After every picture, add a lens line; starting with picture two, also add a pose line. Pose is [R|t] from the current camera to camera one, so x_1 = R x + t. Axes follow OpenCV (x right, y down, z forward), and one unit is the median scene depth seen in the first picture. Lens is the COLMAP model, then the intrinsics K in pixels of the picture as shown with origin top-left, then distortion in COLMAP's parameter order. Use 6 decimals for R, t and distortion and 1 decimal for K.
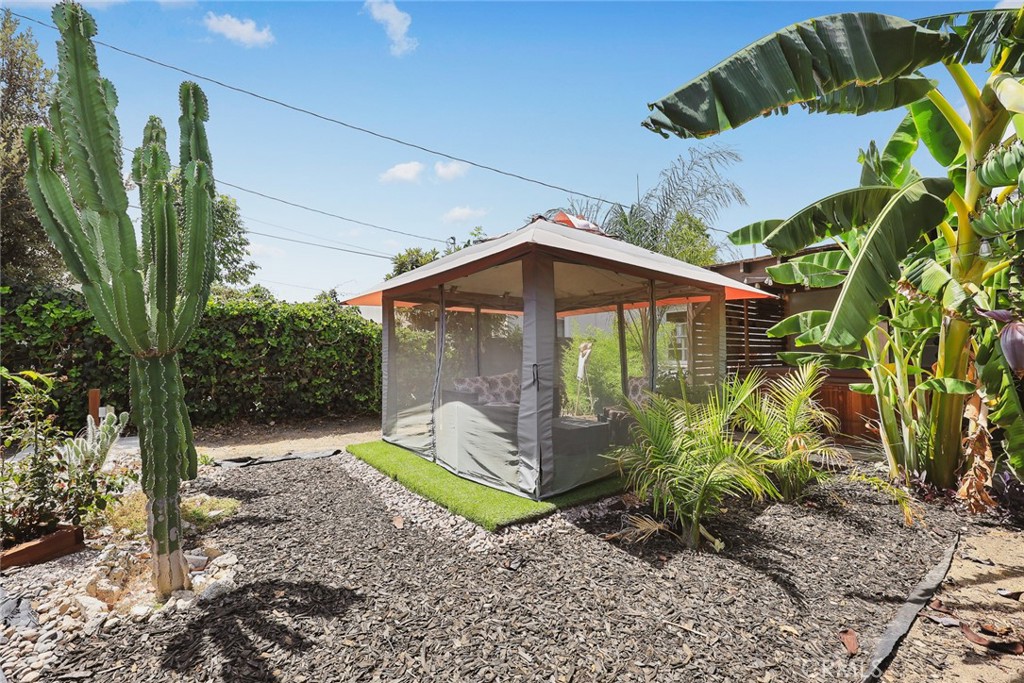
lens RADIAL K [[398.0, 0, 511.4], [0, 398.0, 344.3], [0, 0, 1]] dist [0.000454, 0.000058]
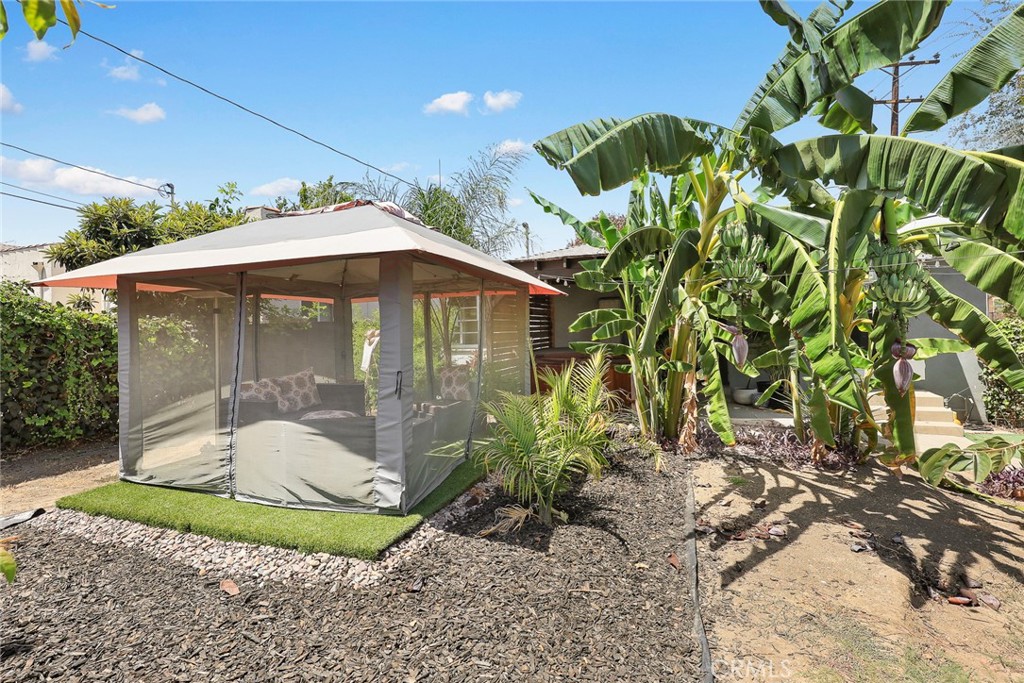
lens RADIAL K [[427.5, 0, 514.0], [0, 427.5, 336.1], [0, 0, 1]] dist [0.000342, 0.000145]
pose [[0.859126, -0.017713, 0.511458, -0.211882], [0.007444, 0.999728, 0.022118, -0.050594], [-0.511710, -0.015195, 0.859024, -0.002173]]
